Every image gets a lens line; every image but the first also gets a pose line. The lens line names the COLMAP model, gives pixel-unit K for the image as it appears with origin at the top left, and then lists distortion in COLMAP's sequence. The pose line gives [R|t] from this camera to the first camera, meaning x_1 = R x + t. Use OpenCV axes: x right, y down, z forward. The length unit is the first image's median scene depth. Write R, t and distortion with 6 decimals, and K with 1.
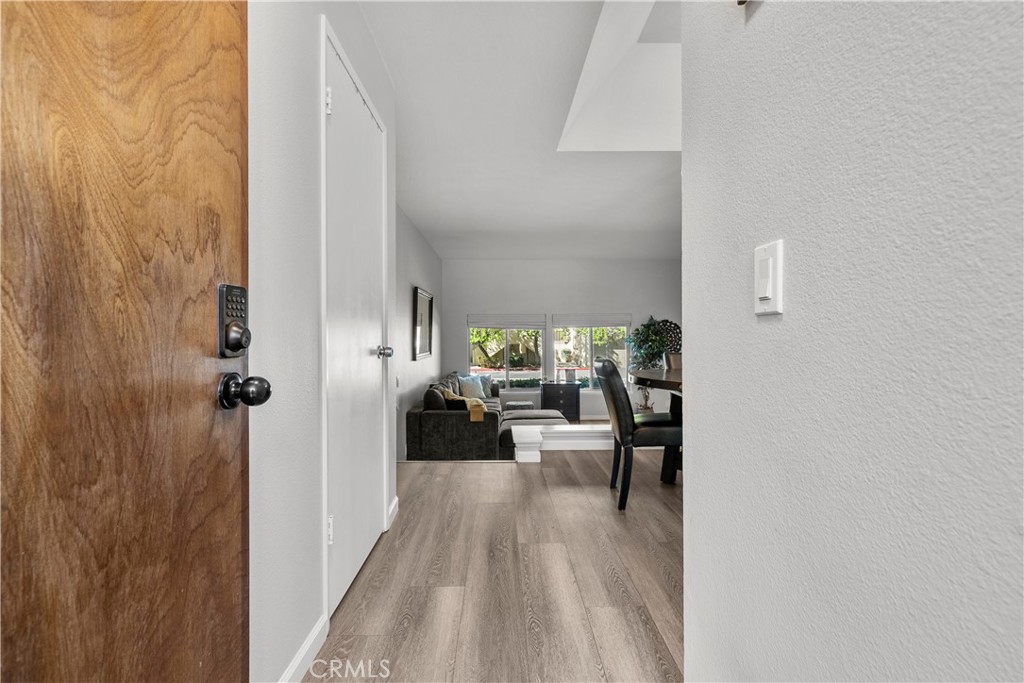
lens RADIAL K [[449.8, 0, 509.4], [0, 449.8, 337.1], [0, 0, 1]] dist [0.000165, -0.000036]
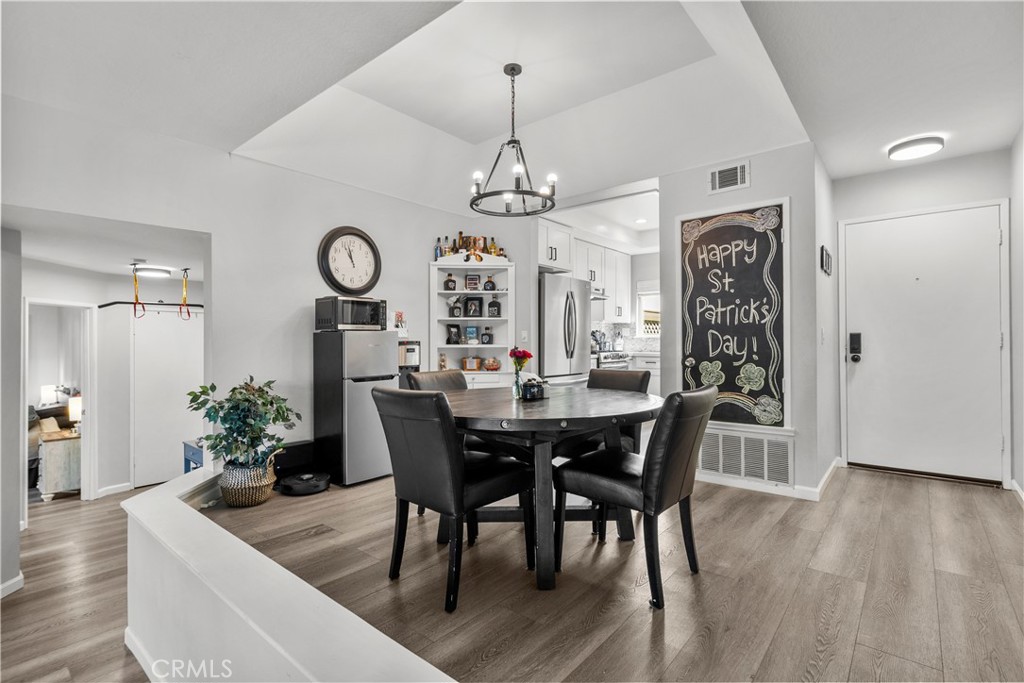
lens RADIAL K [[480.0, 0, 513.9], [0, 480.0, 341.4], [0, 0, 1]] dist [0.000030, 0.000089]
pose [[-0.752484, 0.007805, 0.658564, -0.045769], [0.006325, 0.999969, -0.004624, -0.013121], [-0.658580, 0.000685, -0.752511, 1.172163]]
